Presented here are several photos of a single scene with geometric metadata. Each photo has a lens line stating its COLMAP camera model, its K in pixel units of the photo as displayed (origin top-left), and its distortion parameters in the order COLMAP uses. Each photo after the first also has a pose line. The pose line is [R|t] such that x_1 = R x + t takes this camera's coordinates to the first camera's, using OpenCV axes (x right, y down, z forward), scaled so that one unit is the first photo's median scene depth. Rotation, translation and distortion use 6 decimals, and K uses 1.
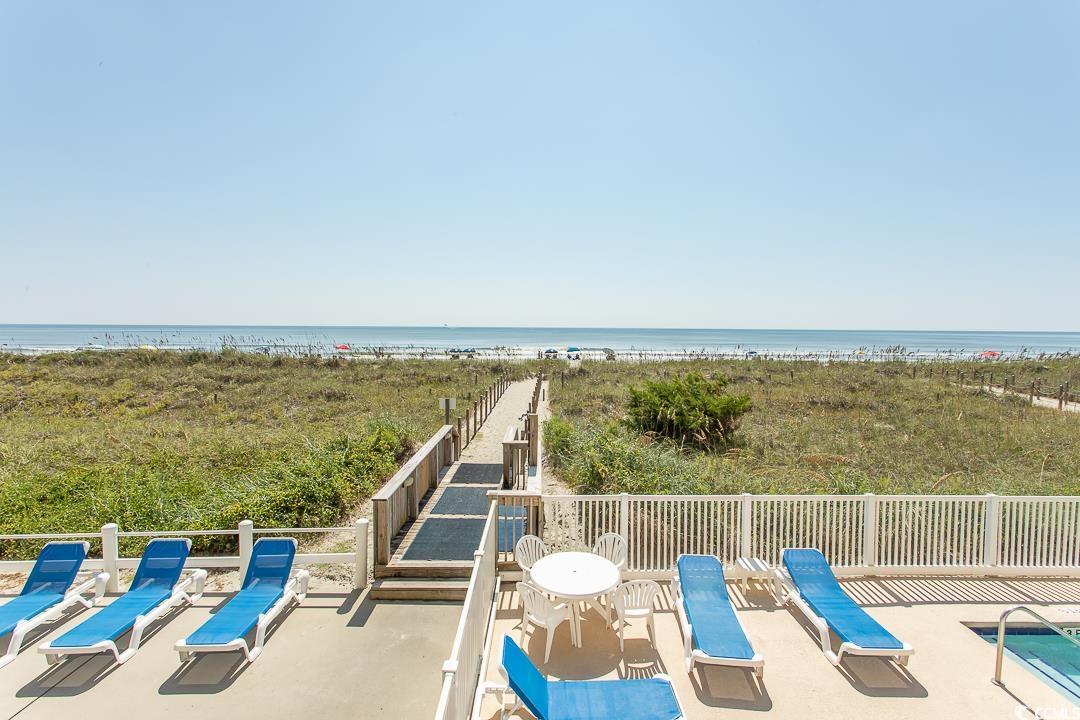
lens RADIAL K [[519.4, 0, 548.0], [0, 519.4, 357.1], [0, 0, 1]] dist [0.002665, 0.000074]
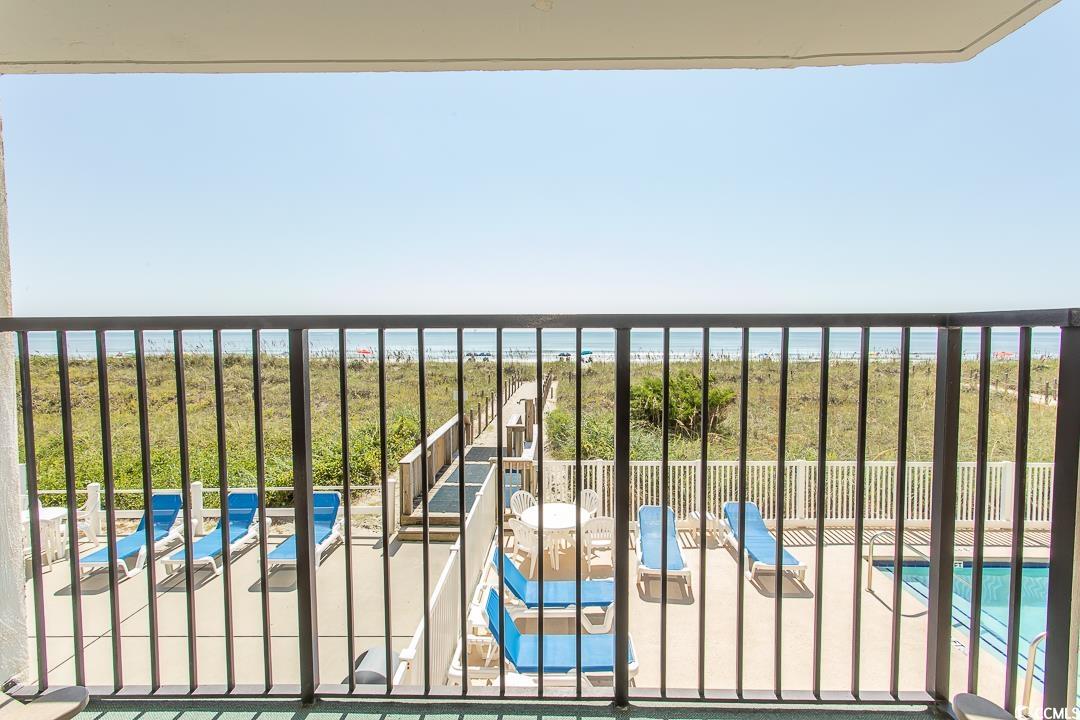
lens RADIAL K [[519.4, 0, 536.6], [0, 519.4, 357.1], [0, 0, 1]] dist [0.002665, 0.000074]
pose [[0.998574, -0.003980, -0.053231, 0.055997], [0.003534, 0.999958, -0.008475, 0.025646], [0.053263, 0.008275, 0.998546, -0.214097]]
